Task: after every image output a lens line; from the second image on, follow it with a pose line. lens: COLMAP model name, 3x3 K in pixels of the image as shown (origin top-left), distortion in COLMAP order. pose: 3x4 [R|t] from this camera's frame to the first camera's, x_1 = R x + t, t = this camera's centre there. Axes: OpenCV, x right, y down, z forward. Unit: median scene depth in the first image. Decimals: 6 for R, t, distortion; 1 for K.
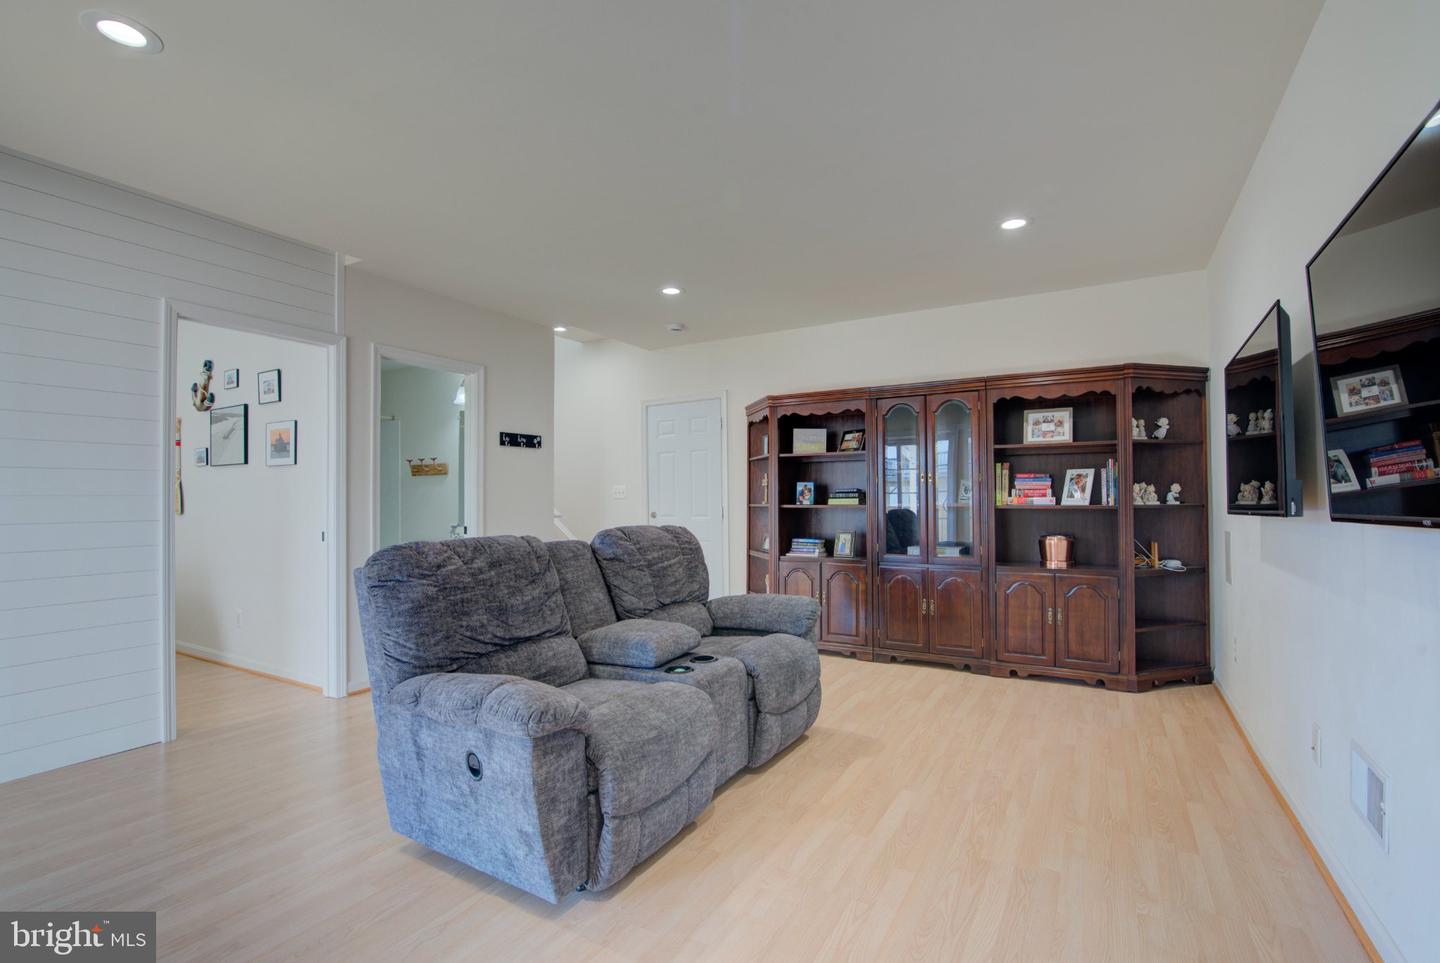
lens RADIAL K [[657.3, 0, 719.1], [0, 657.3, 488.0], [0, 0, 1]] dist [-0.001851, -0.000086]
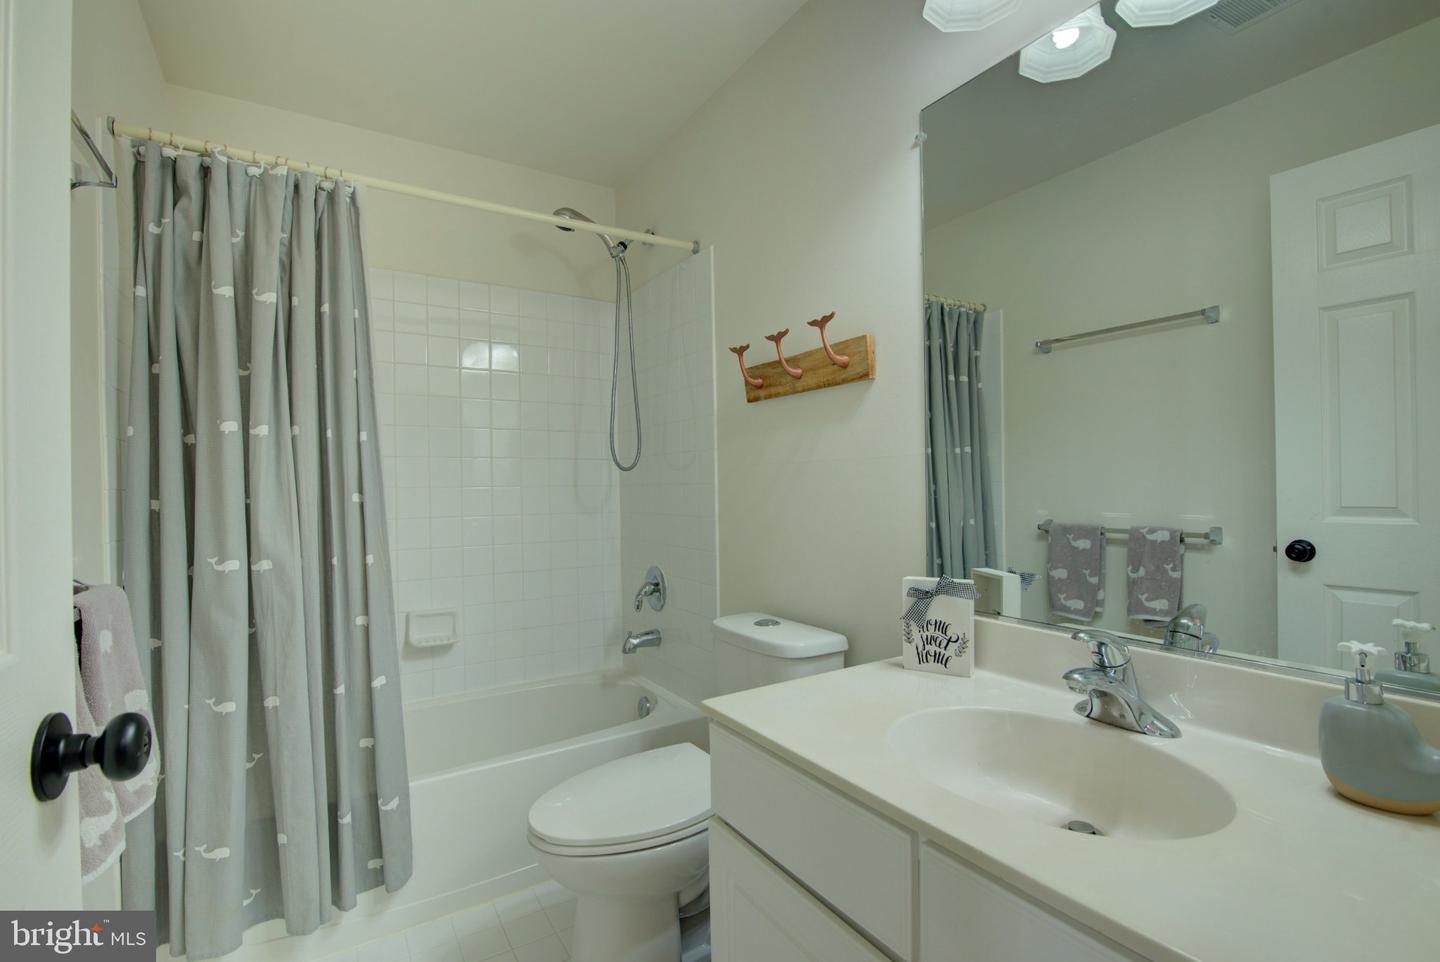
lens RADIAL K [[657.3, 0, 719.5], [0, 657.3, 483.5], [0, 0, 1]] dist [-0.001851, -0.000086]
pose [[0.889621, -0.014383, -0.456473, -0.346929], [0.023584, 0.999617, 0.014465, 0.015077], [0.456090, -0.023634, 0.889620, 0.734420]]
